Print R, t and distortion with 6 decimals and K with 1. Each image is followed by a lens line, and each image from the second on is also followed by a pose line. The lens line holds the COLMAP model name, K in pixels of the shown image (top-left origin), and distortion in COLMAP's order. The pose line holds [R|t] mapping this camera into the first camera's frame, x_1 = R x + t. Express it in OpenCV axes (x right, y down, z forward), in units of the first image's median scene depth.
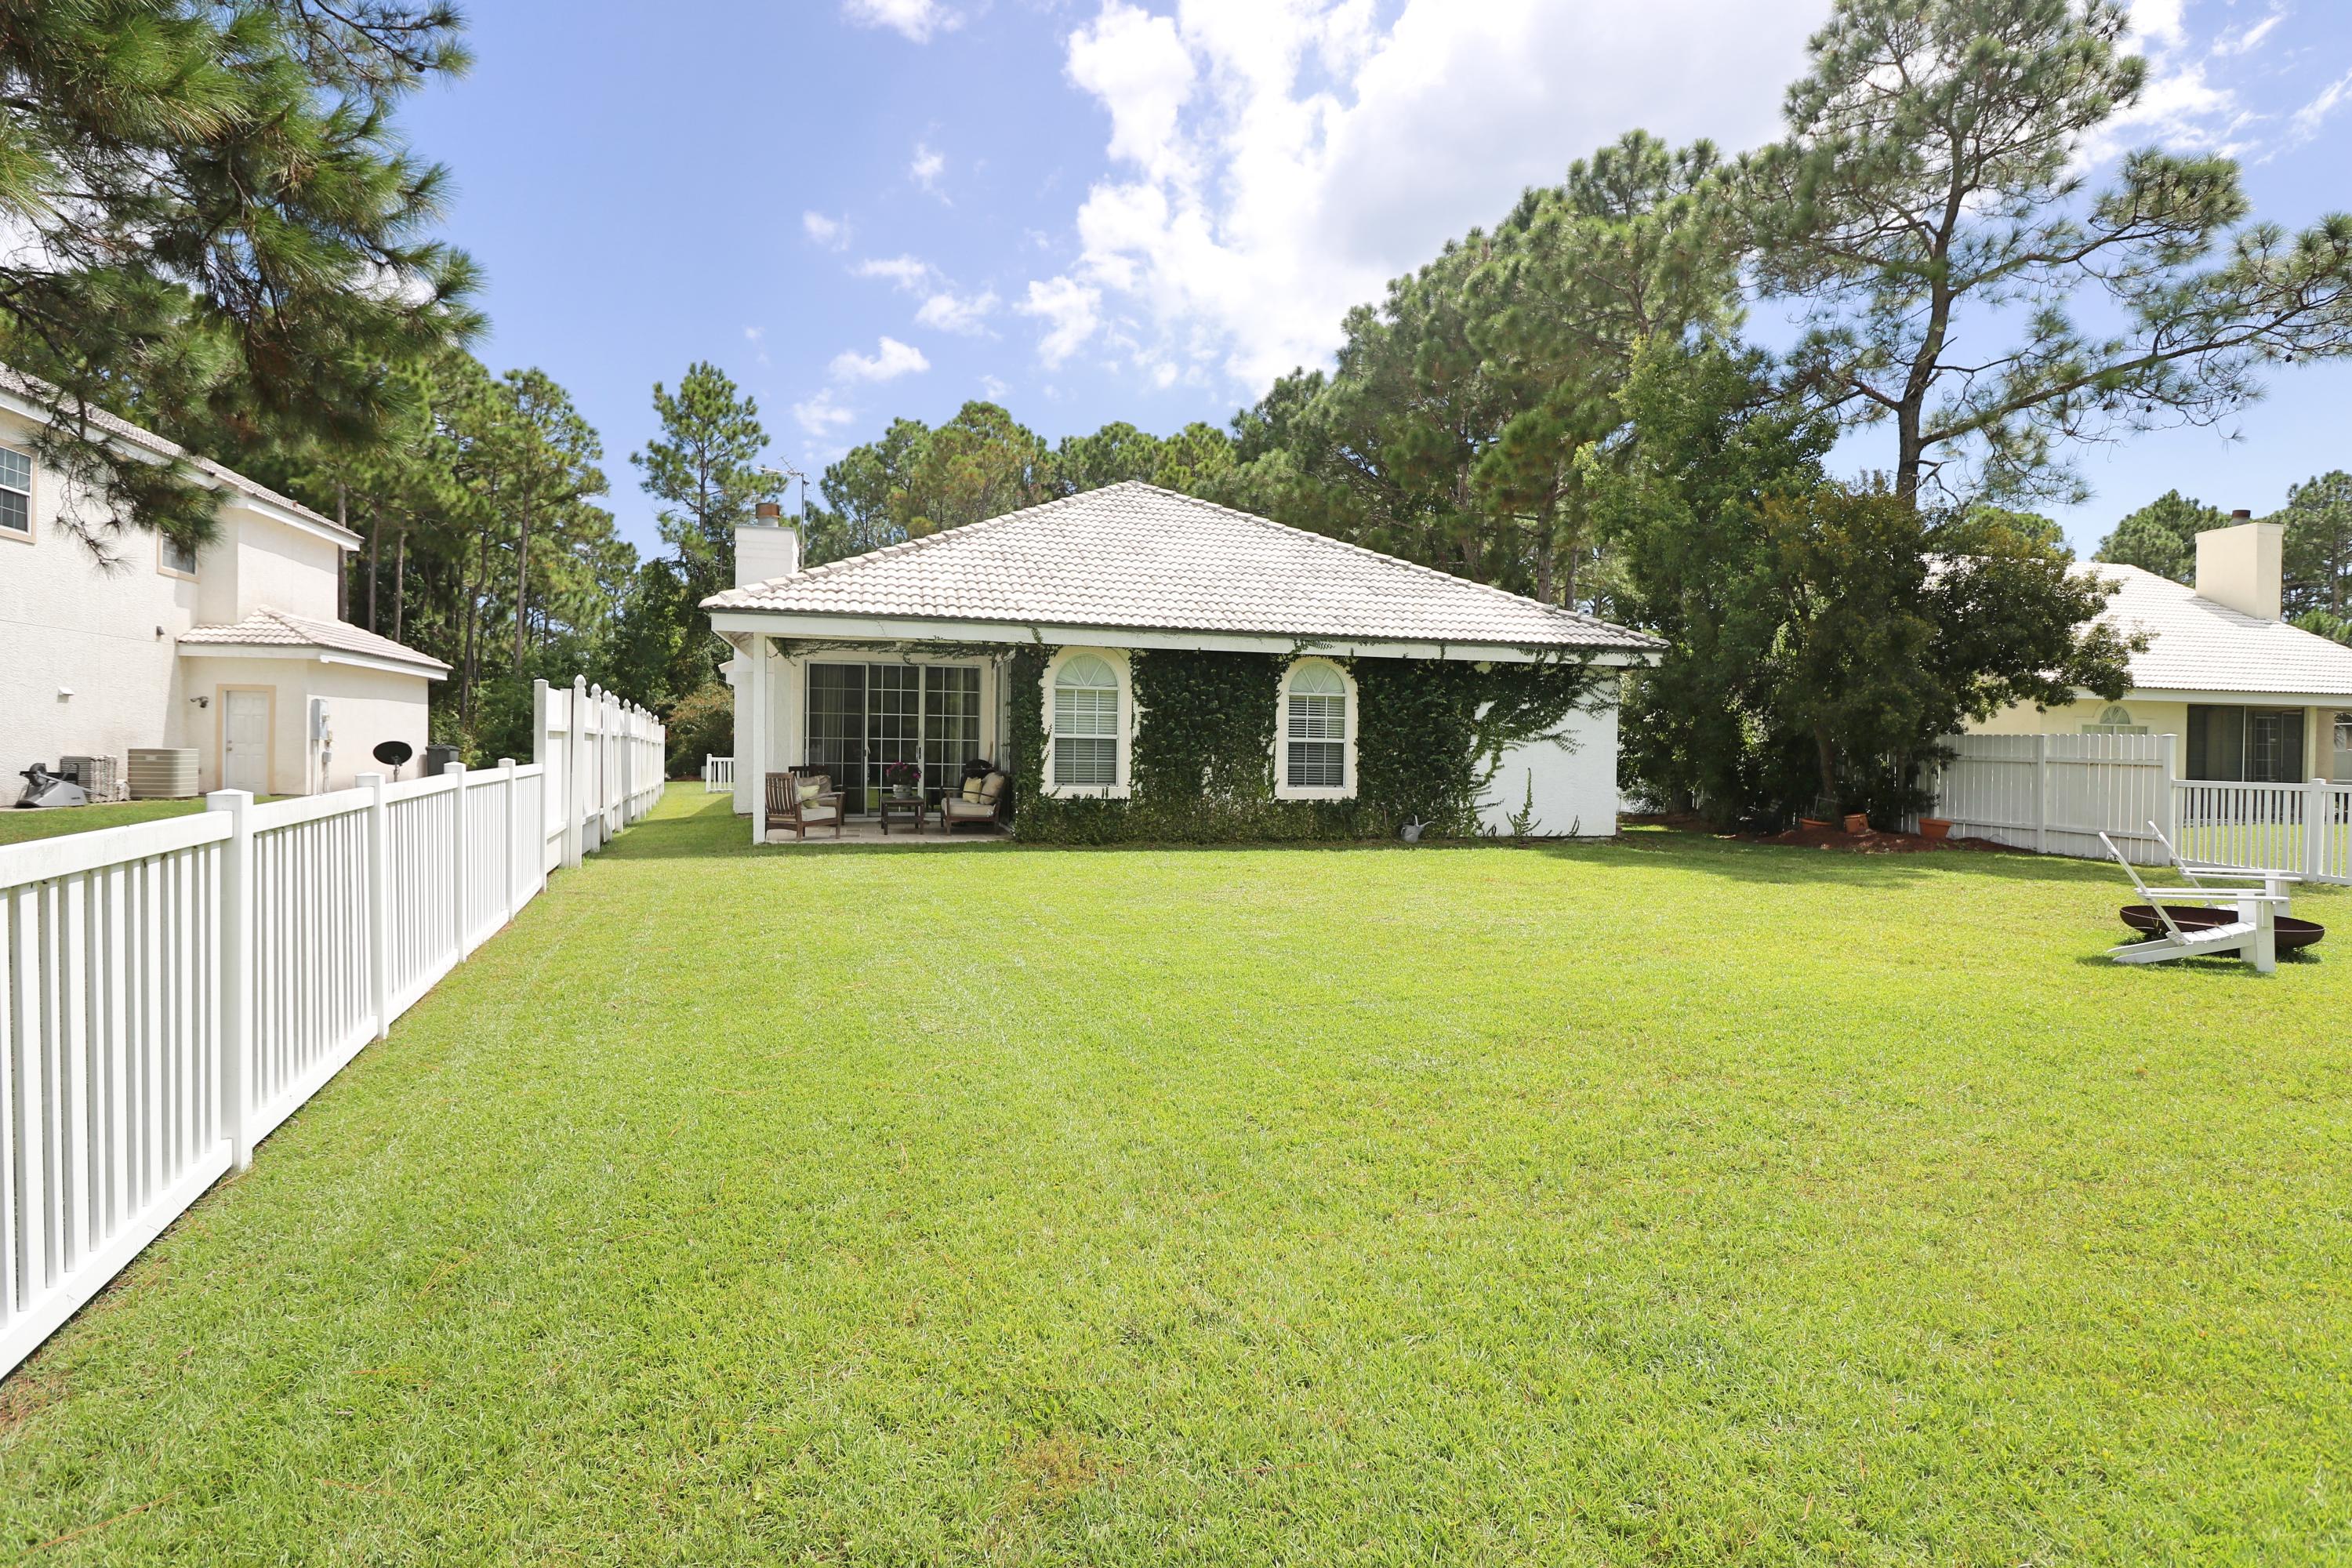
lens RADIAL K [[1183.2, 0, 1184.3], [0, 1183.2, 785.2], [0, 0, 1]] dist [0.001543, -0.009316]
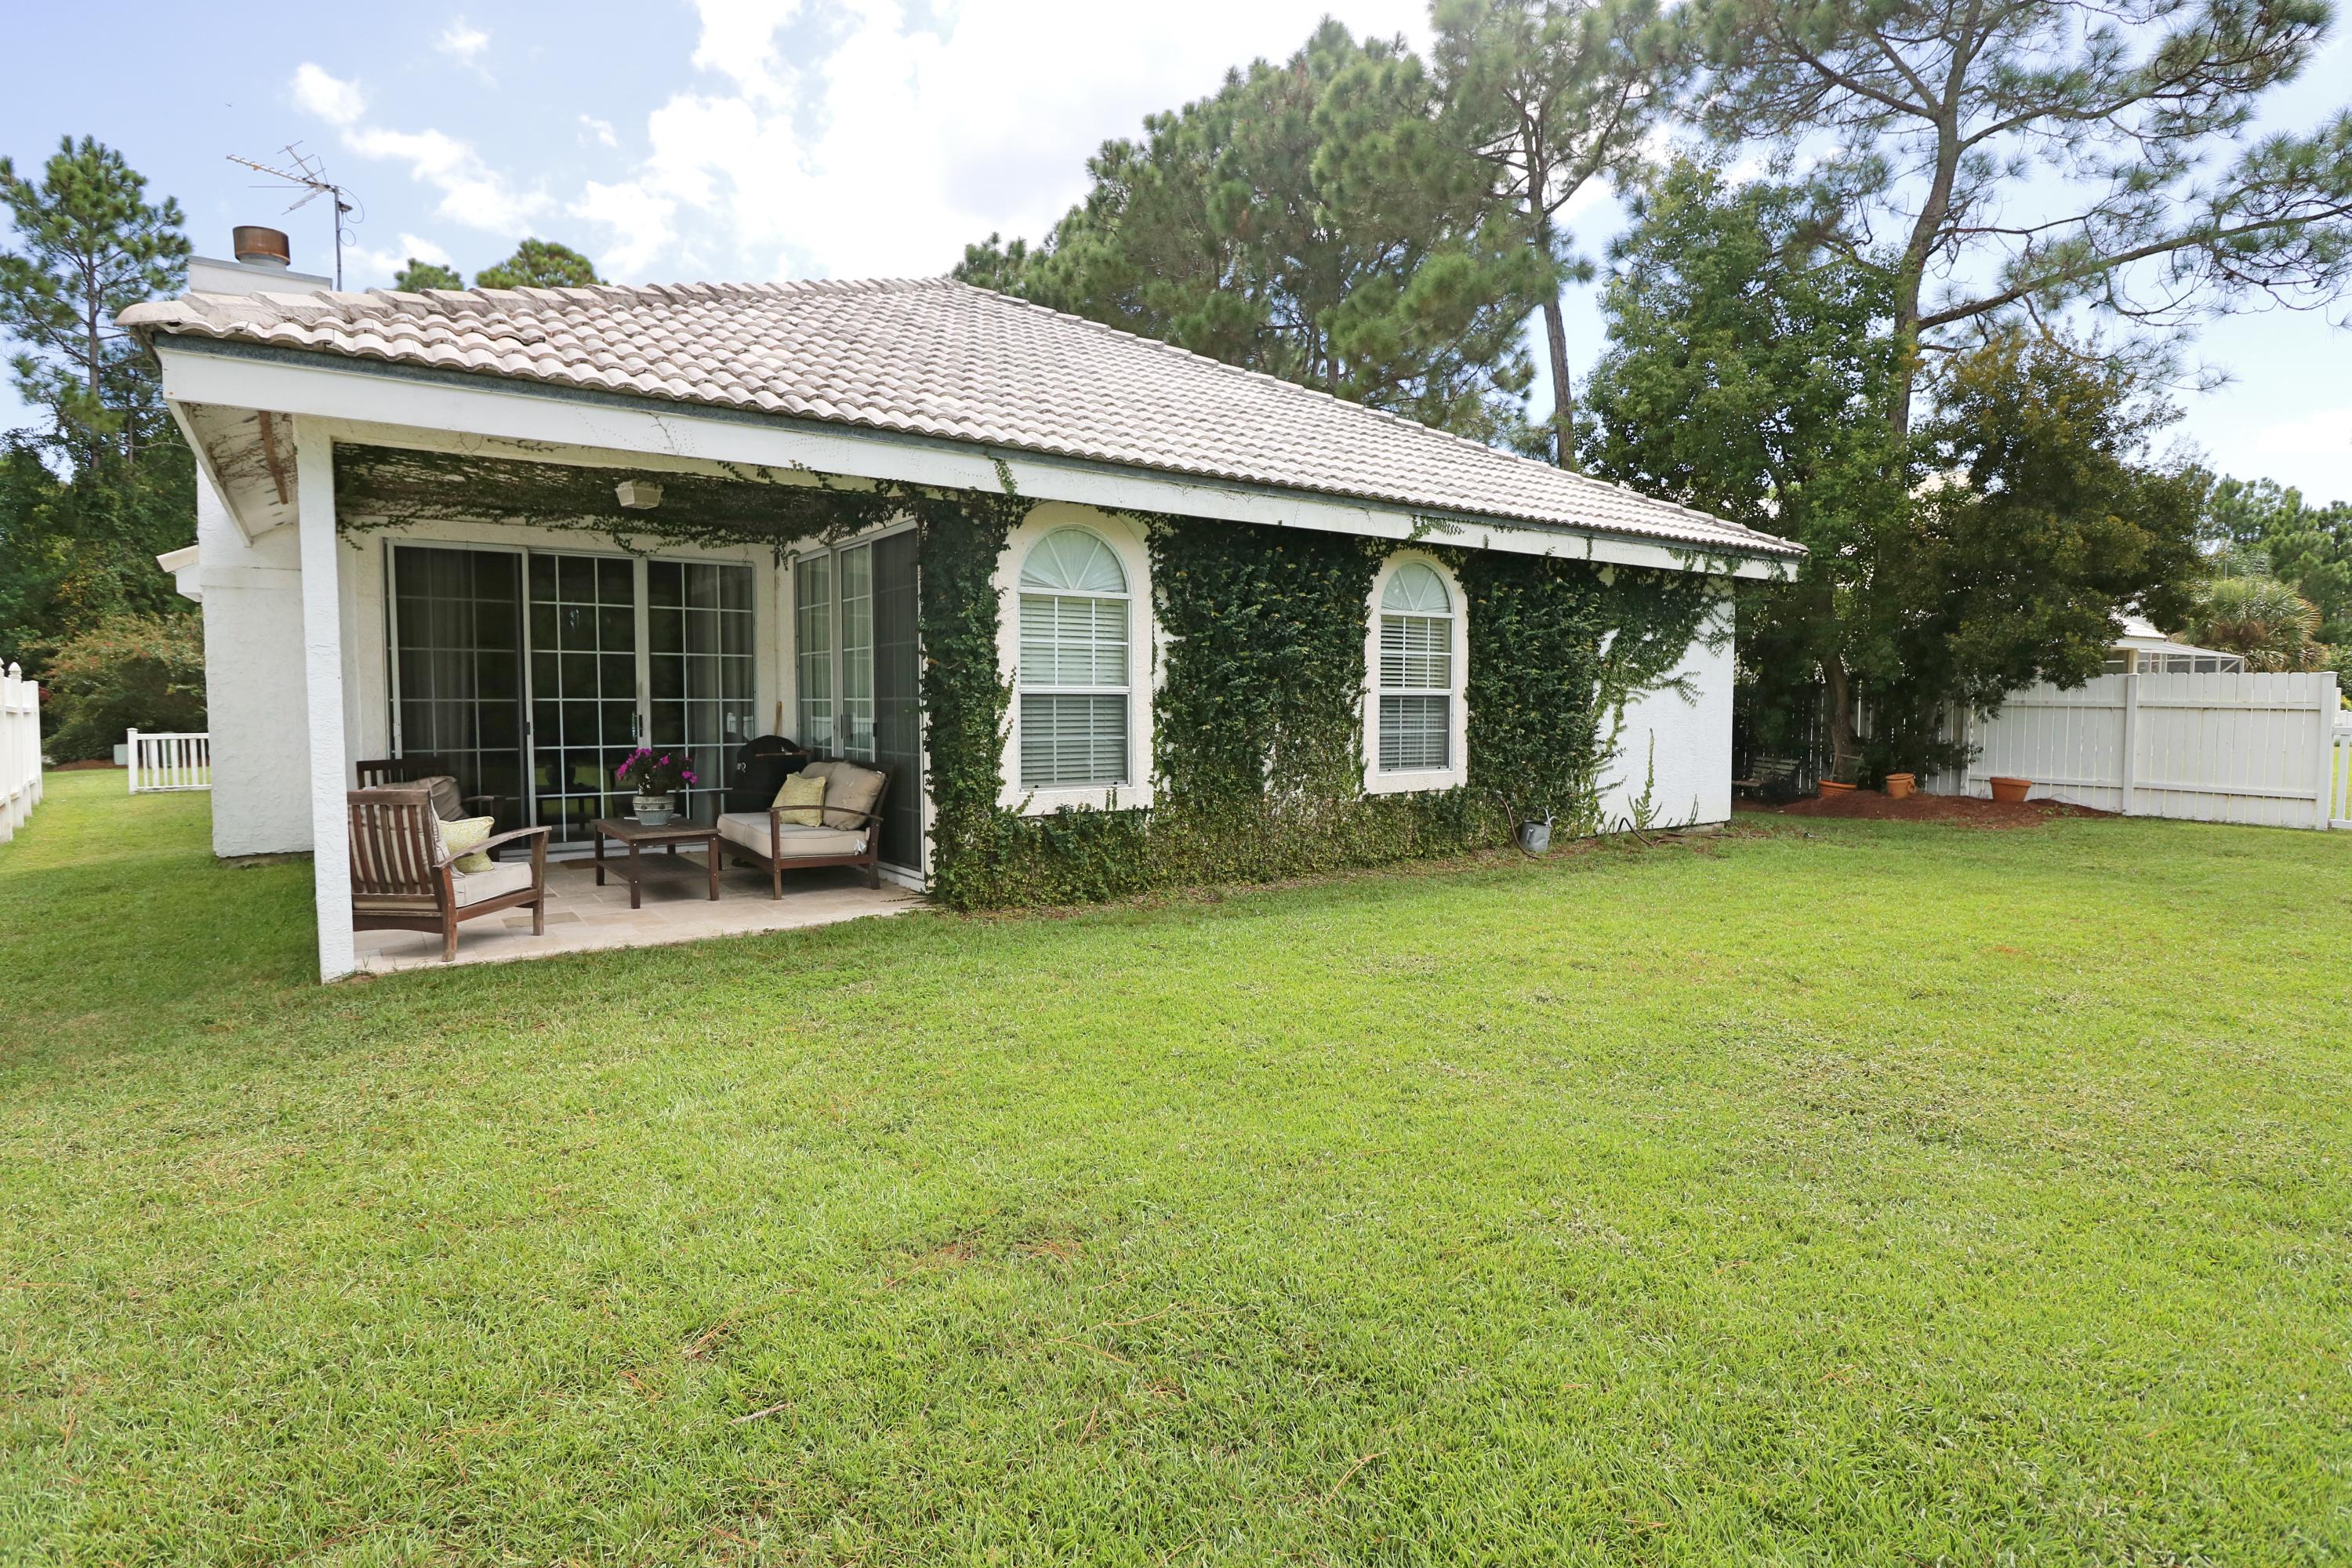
lens RADIAL K [[1183.2, 0, 1179.1], [0, 1183.2, 771.9], [0, 0, 1]] dist [0.001543, -0.009316]
pose [[0.938527, -0.036000, 0.343323, -0.198746], [0.025336, 0.999049, 0.035499, -0.021107], [-0.344274, -0.024618, 0.938546, 0.467894]]
